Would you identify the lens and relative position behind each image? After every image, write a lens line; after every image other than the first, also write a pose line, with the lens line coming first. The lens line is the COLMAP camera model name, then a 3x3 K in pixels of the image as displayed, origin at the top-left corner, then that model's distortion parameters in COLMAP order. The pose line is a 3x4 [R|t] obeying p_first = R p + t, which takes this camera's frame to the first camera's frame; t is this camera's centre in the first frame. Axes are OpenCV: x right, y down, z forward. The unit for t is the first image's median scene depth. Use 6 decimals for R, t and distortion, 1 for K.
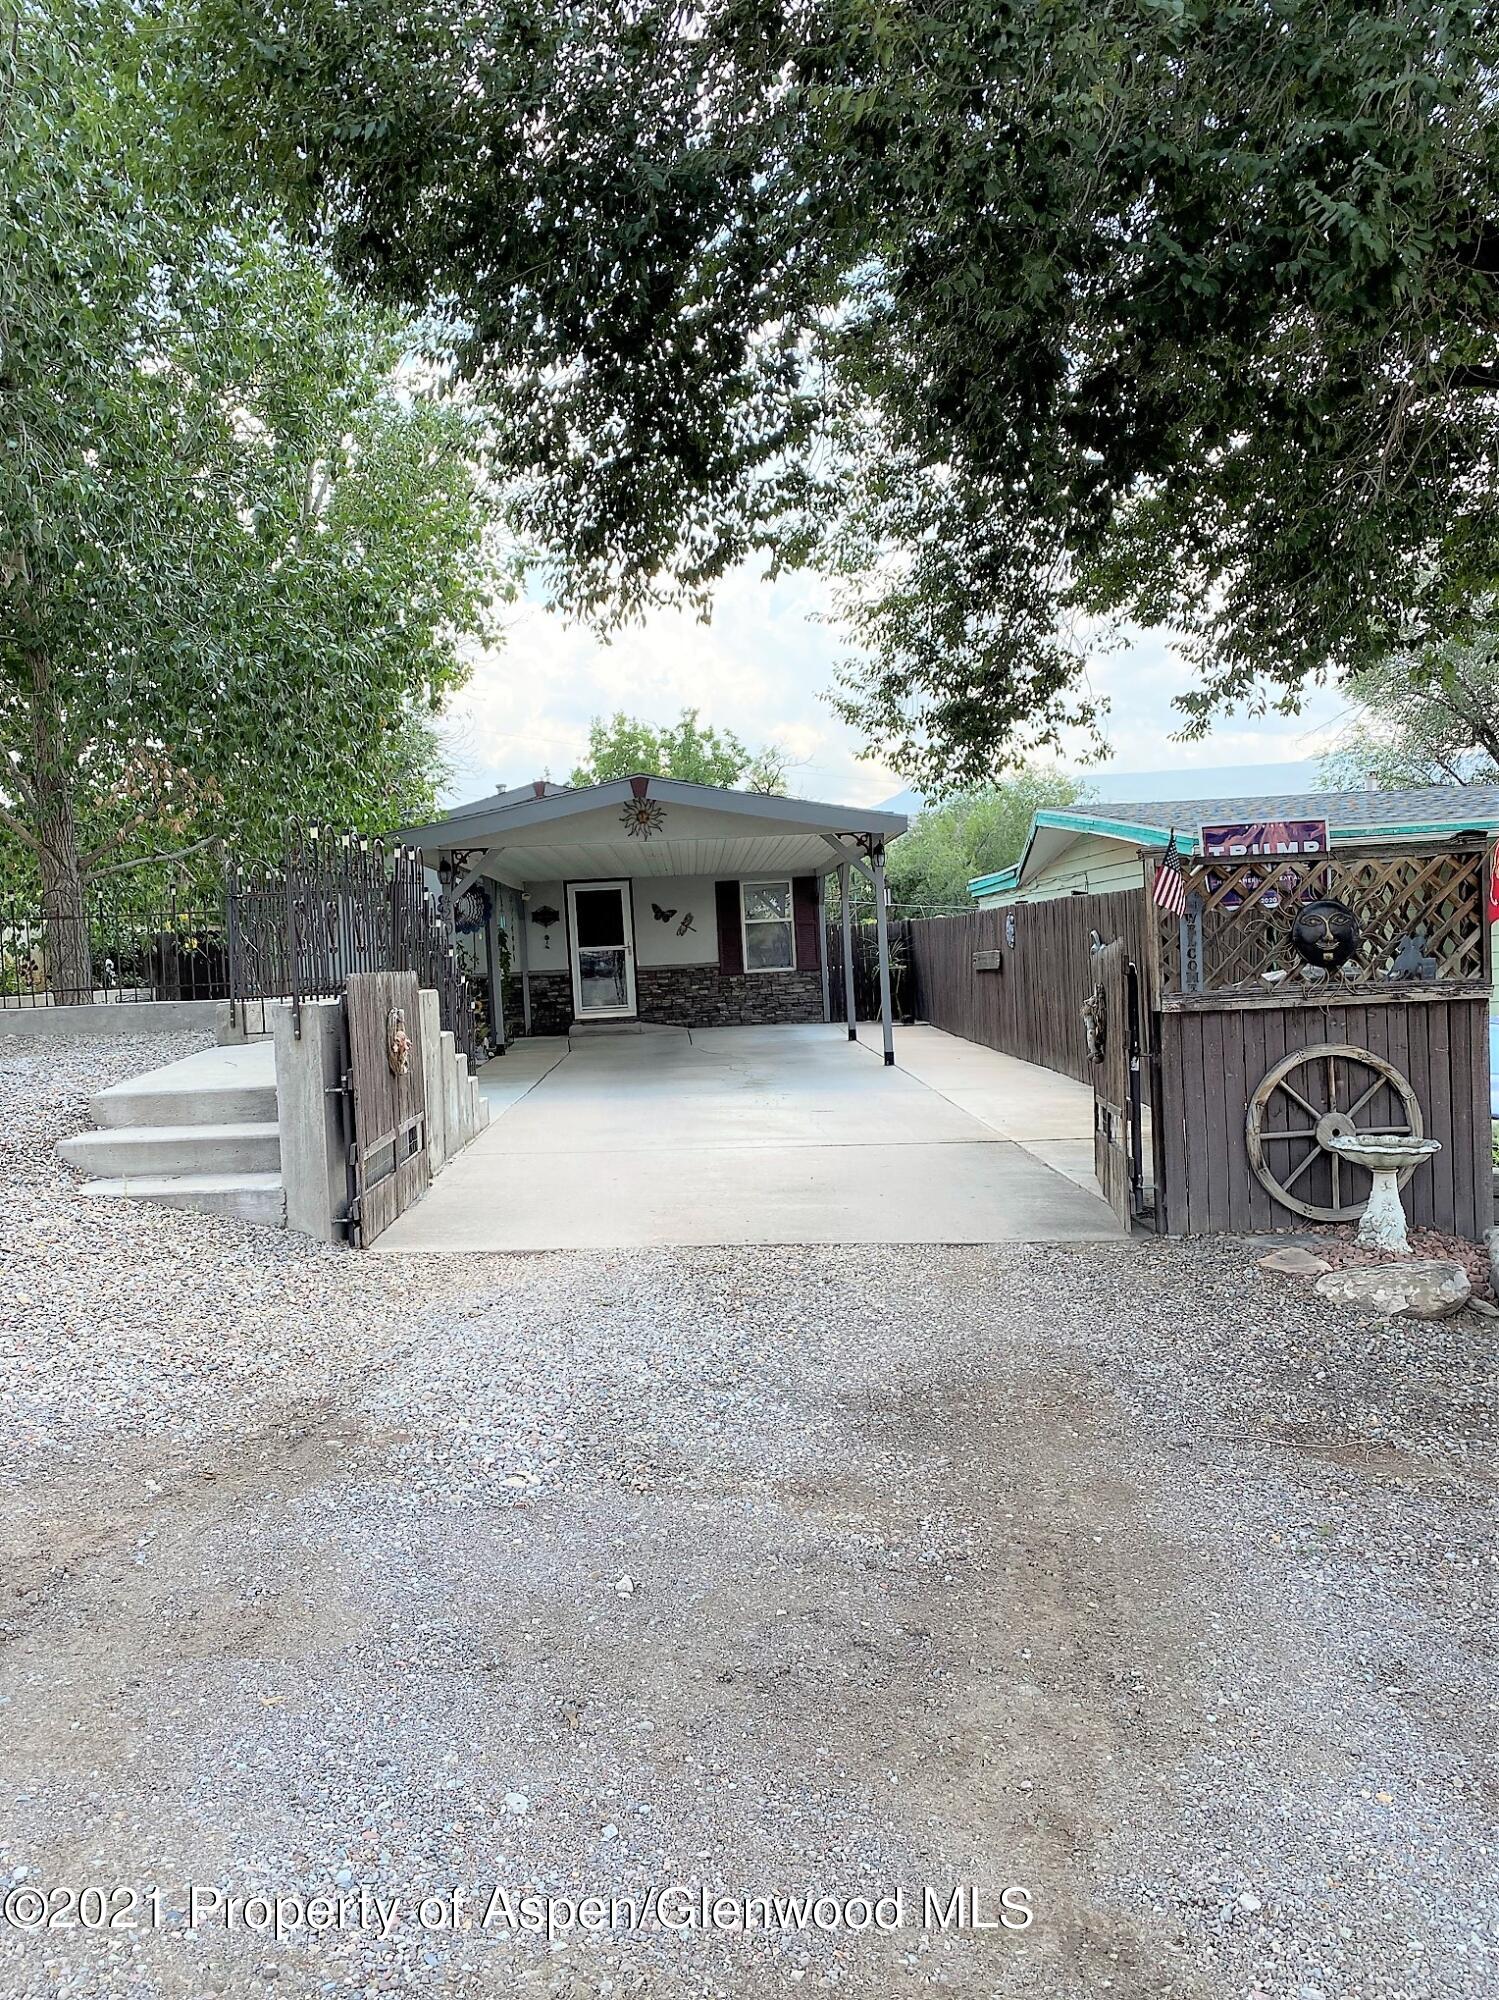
lens RADIAL K [[1549.0, 0, 753.1], [0, 1549.0, 993.1], [0, 0, 1]] dist [0.023065, -0.027656]
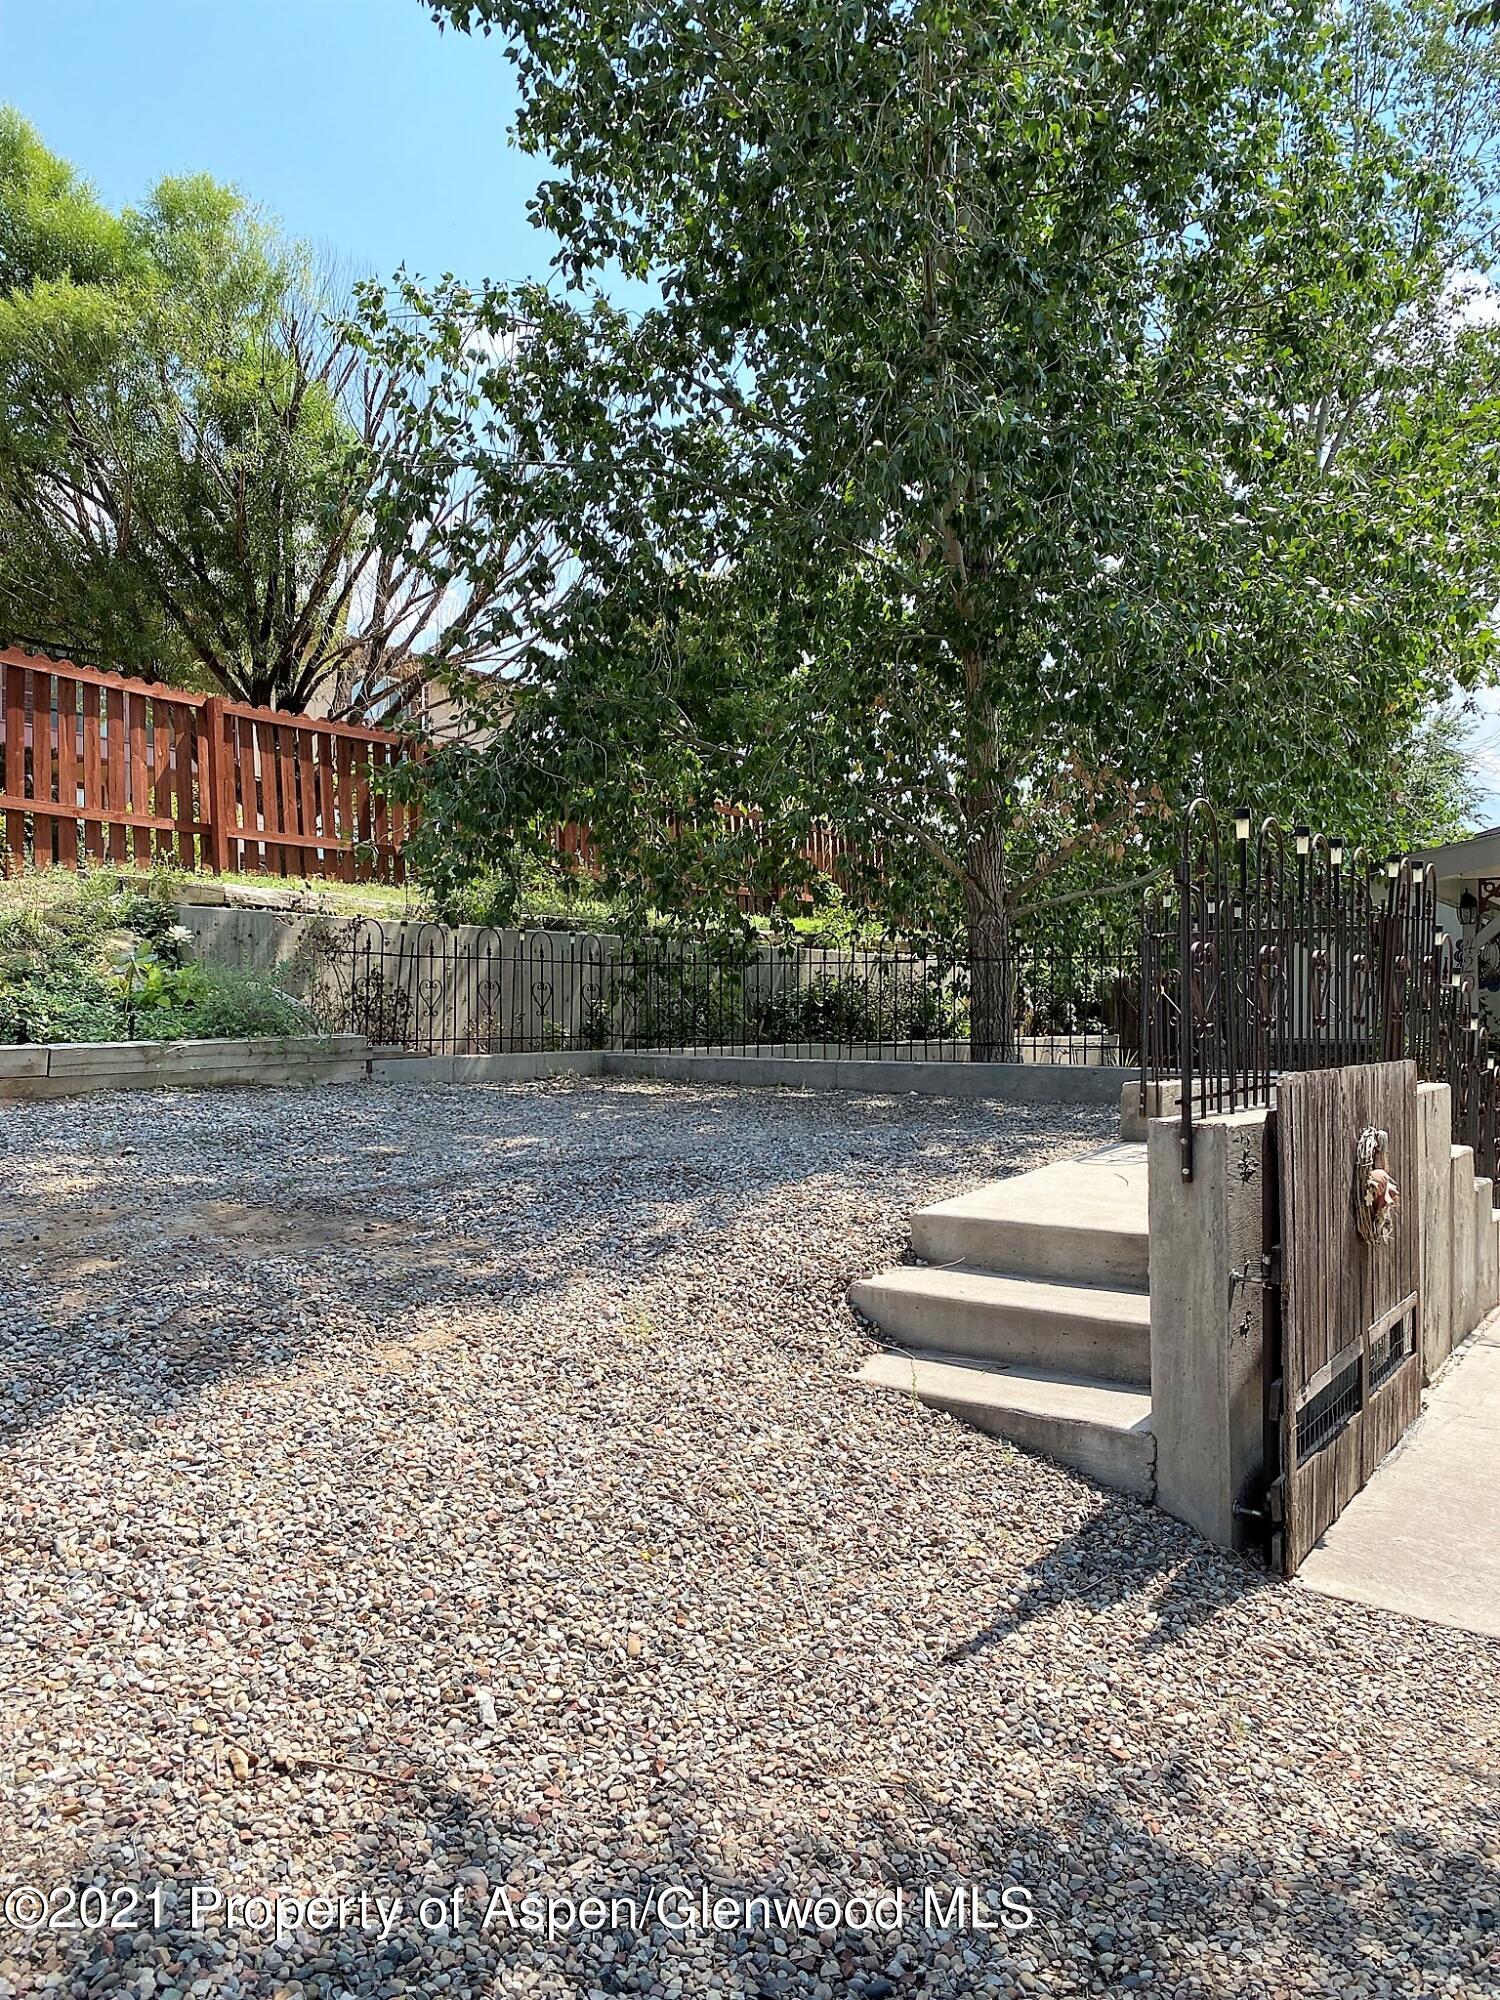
lens RADIAL K [[1549.0, 0, 754.0], [0, 1549.0, 991.7], [0, 0, 1]] dist [0.023065, -0.027656]
pose [[0.812331, 0.037379, -0.581998, -0.074019], [-0.054204, 0.998463, -0.011529, -0.020388], [0.580672, 0.040912, 0.813109, 0.352633]]
